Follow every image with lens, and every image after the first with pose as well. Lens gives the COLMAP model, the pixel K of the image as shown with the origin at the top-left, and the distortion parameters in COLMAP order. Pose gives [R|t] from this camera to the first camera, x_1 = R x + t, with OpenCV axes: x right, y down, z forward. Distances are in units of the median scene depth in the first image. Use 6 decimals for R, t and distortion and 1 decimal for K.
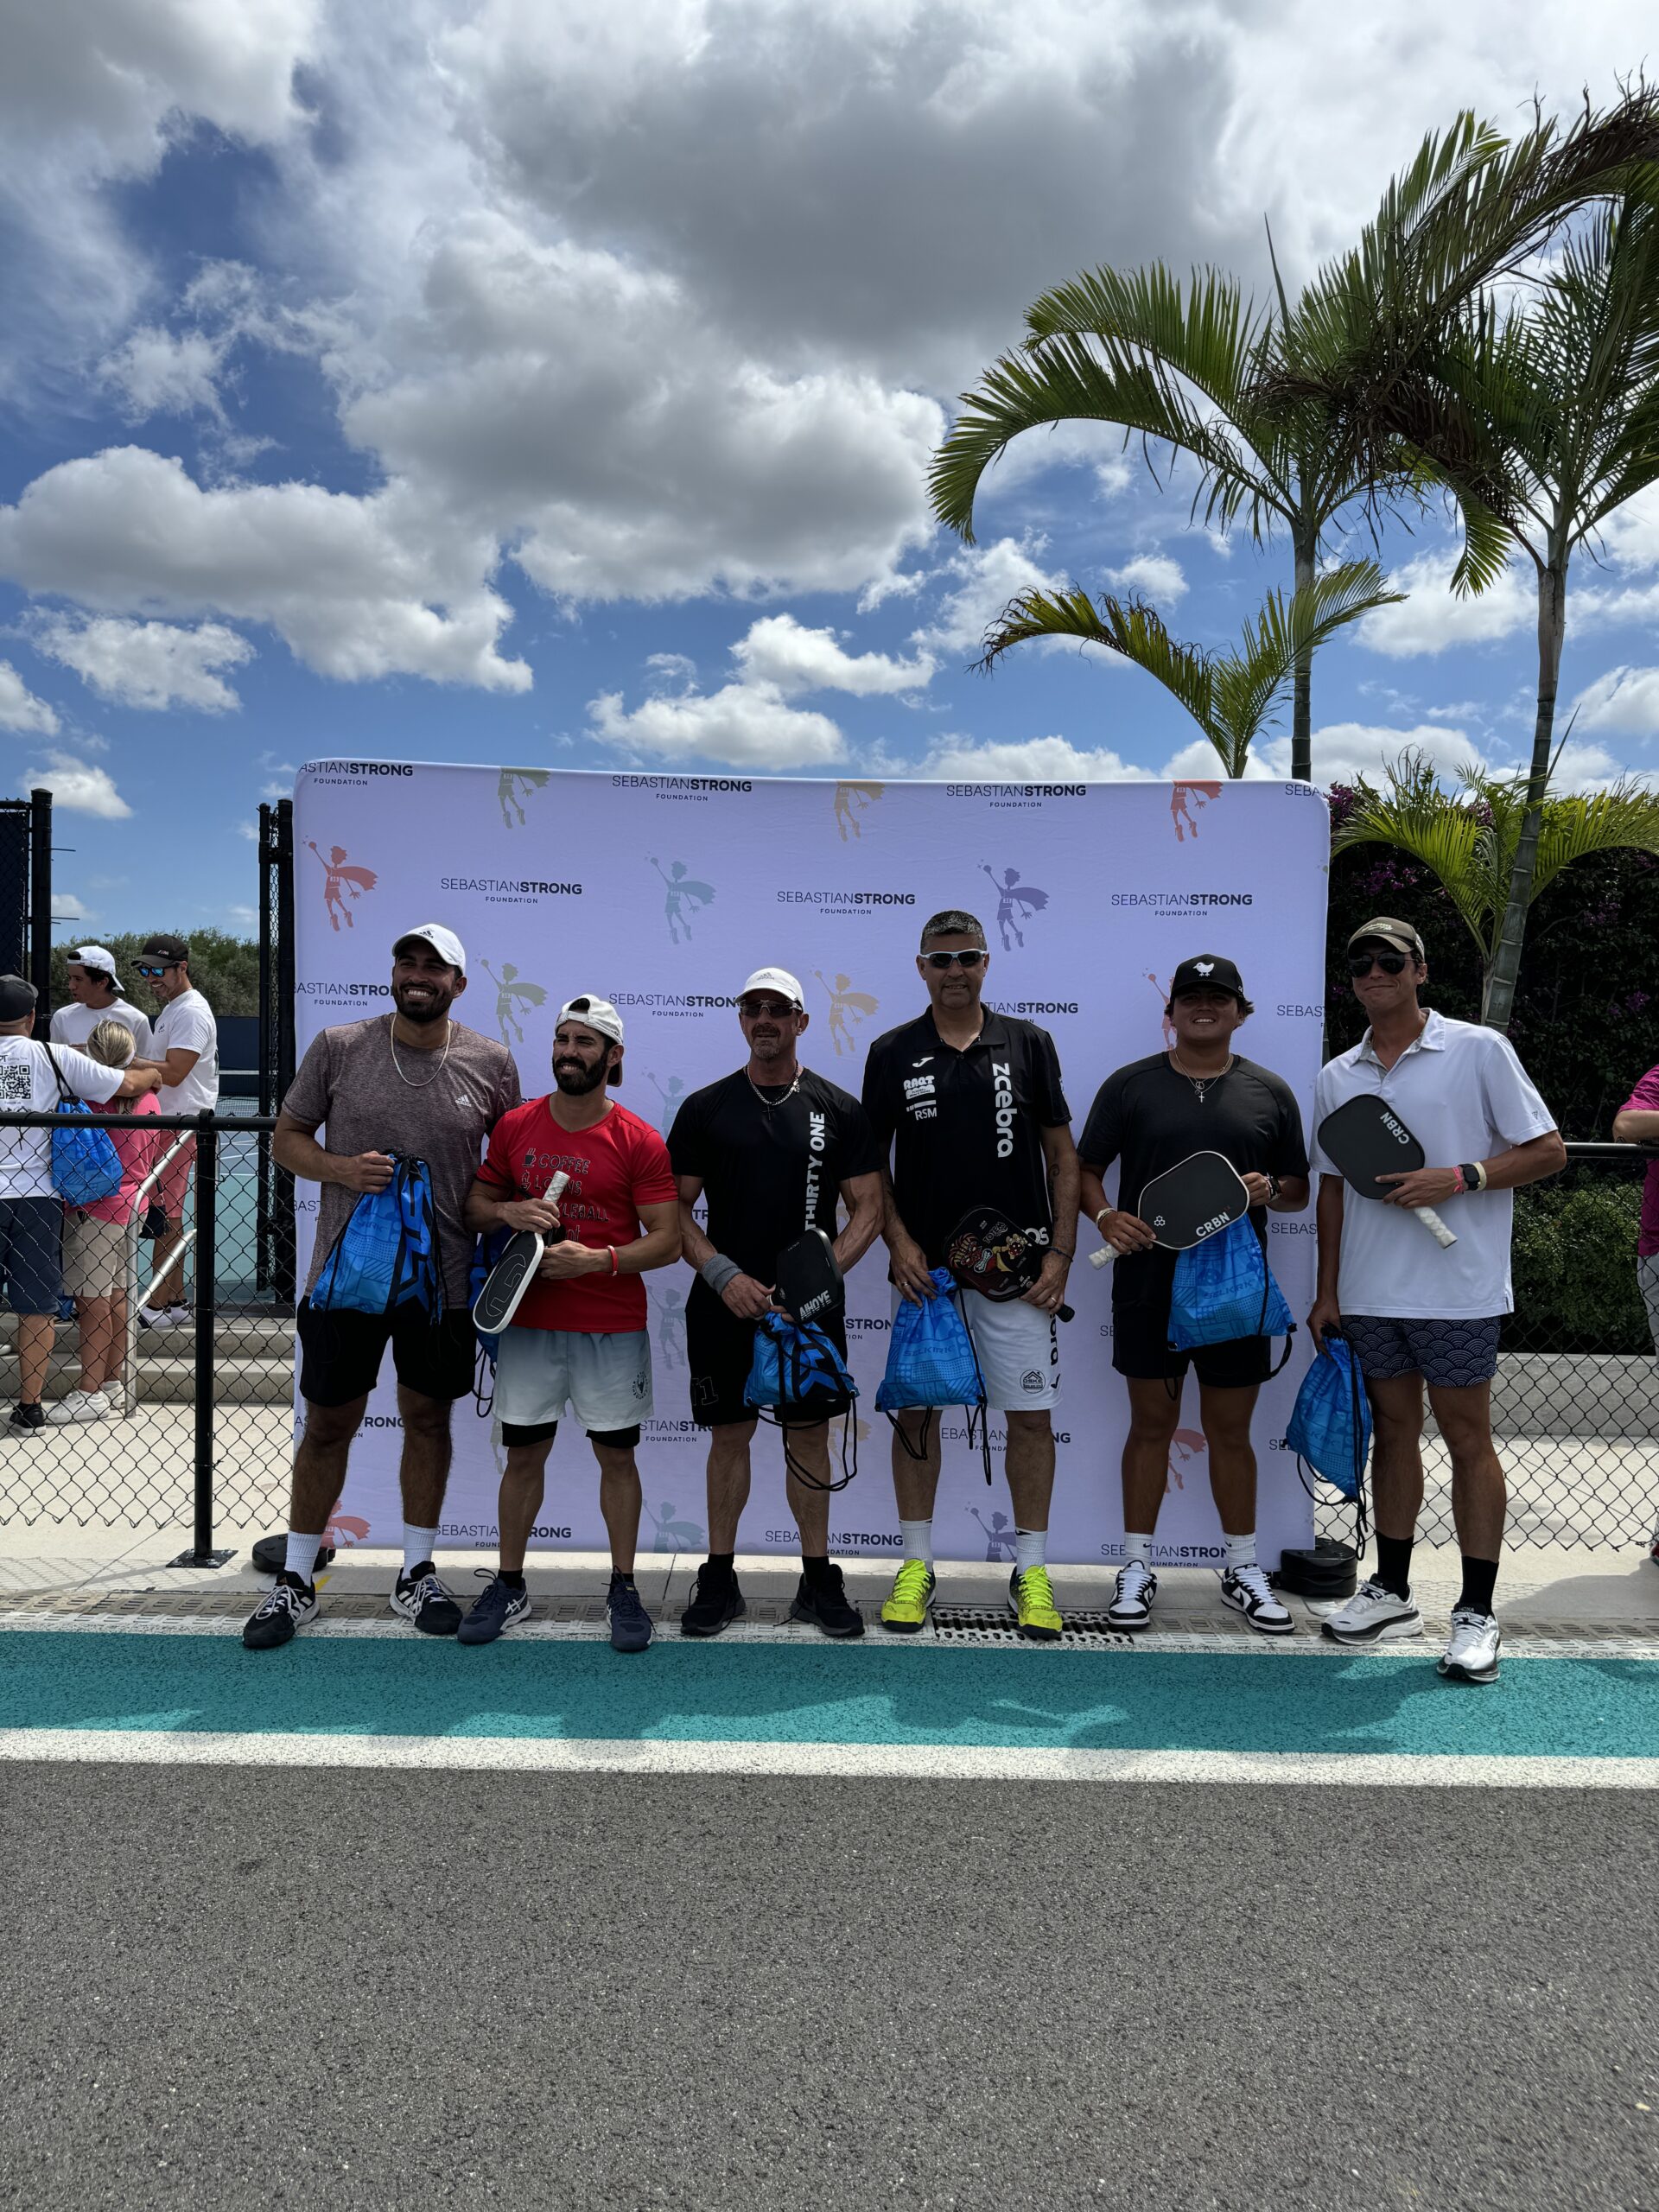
lens RADIAL K [[1541.8, 0, 805.5], [0, 1541.8, 1093.5], [0, 0, 1]] dist [0.011914, -0.022764]
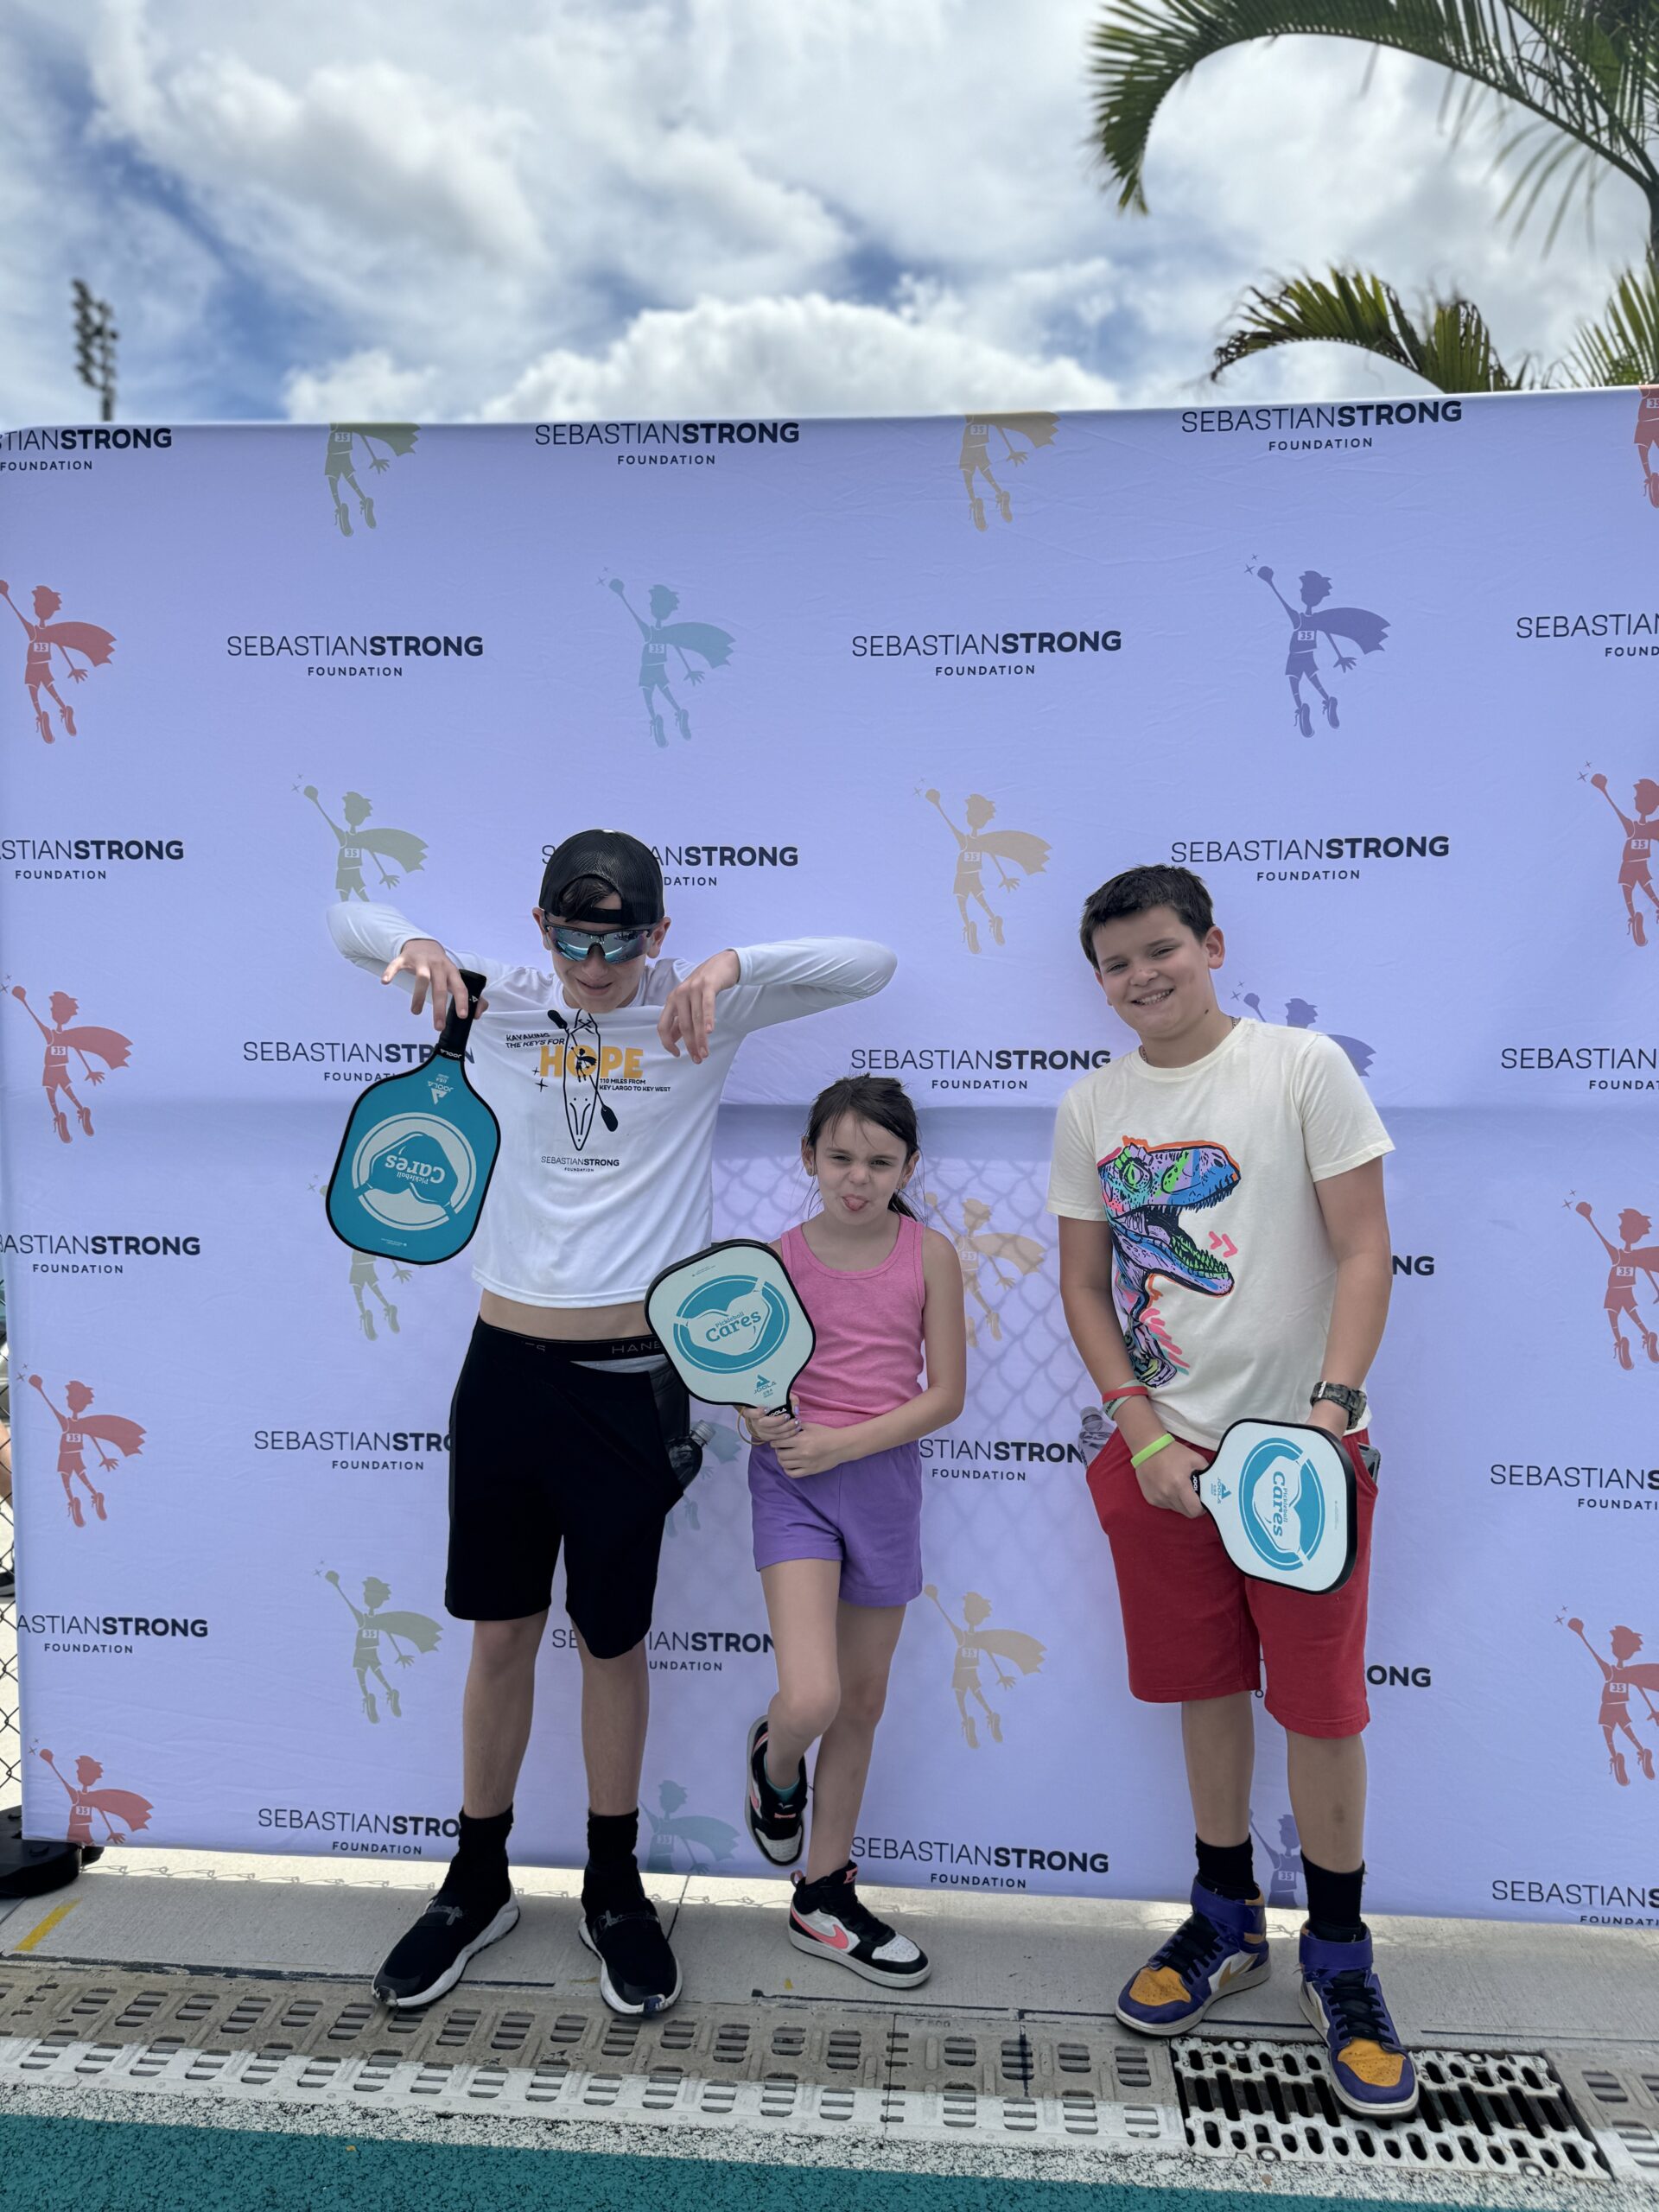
lens RADIAL K [[1541.8, 0, 834.0], [0, 1541.8, 1126.7], [0, 0, 1]] dist [0.011914, -0.022764]
pose [[0.995998, -0.012648, -0.088474, 0.019525], [0.016041, 0.999159, 0.037741, 0.014153], [0.087922, -0.039010, 0.995363, 0.472545]]
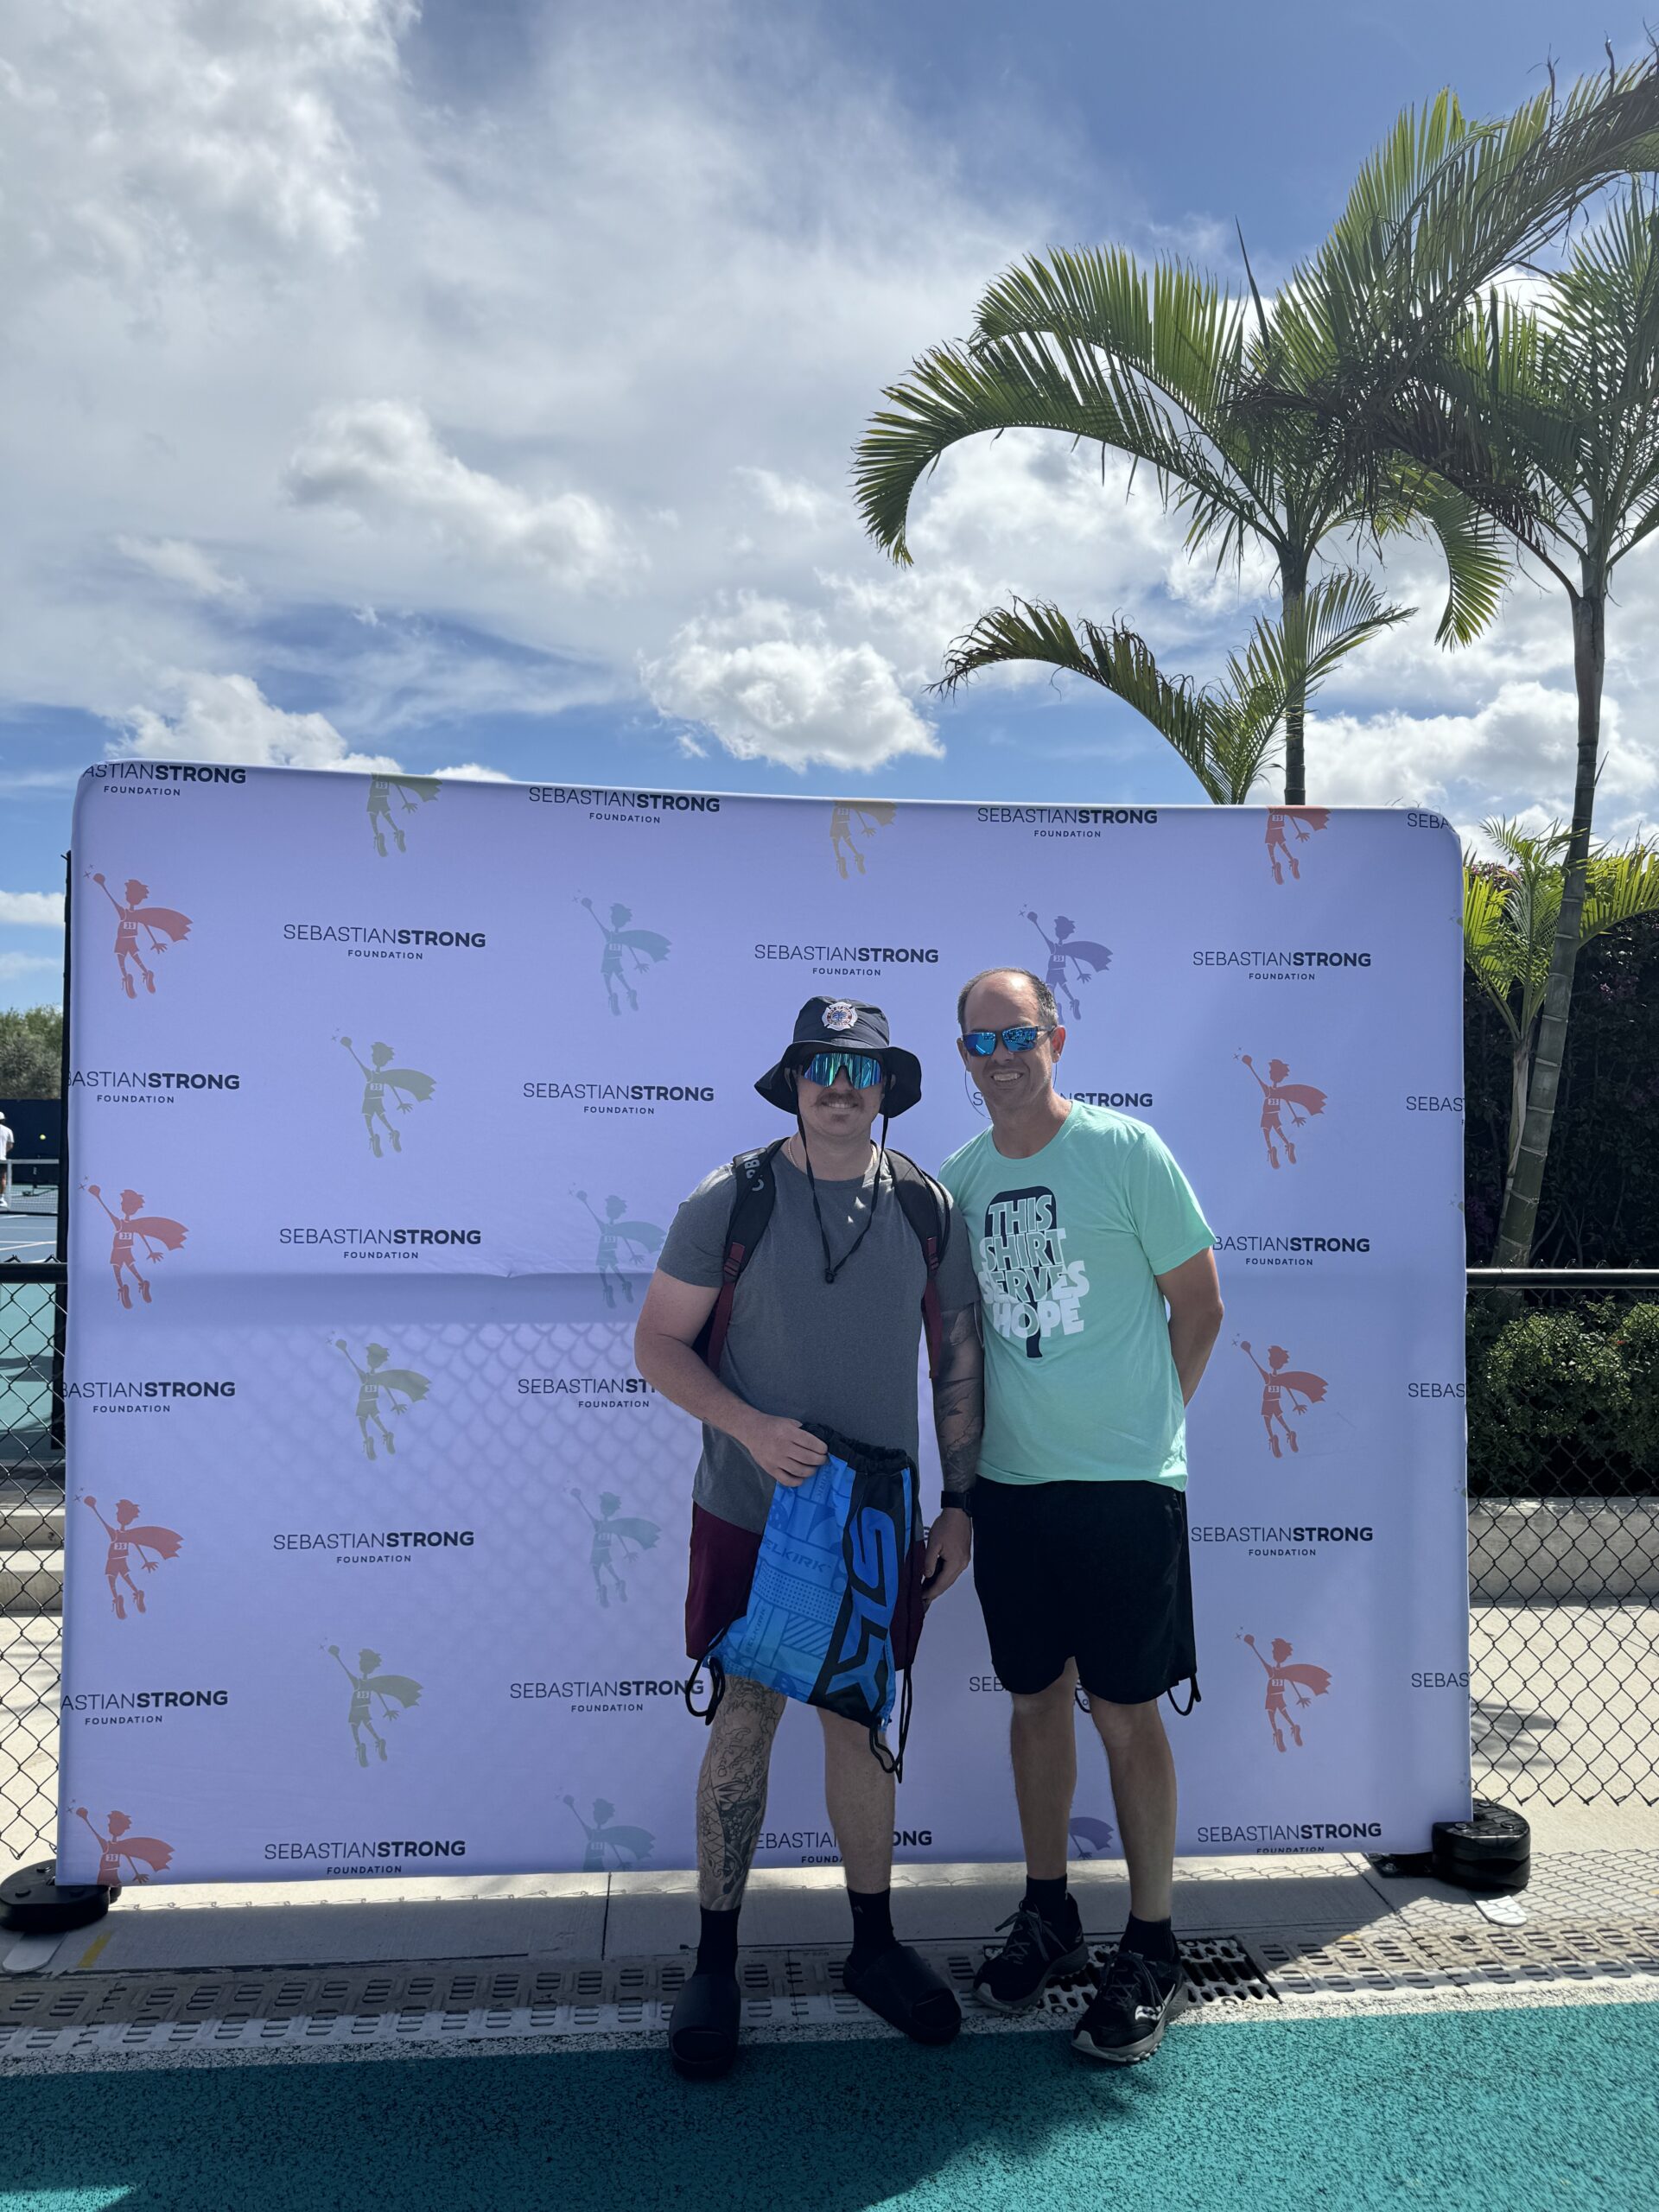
lens RADIAL K [[1541.8, 0, 822.4], [0, 1541.8, 1097.3], [0, 0, 1]] dist [0.011914, -0.022764]
pose [[0.995461, -0.004232, 0.095080, -0.055671], [0.008913, 0.998766, -0.048863, -0.022286], [-0.094756, 0.049488, 0.994270, 0.266077]]
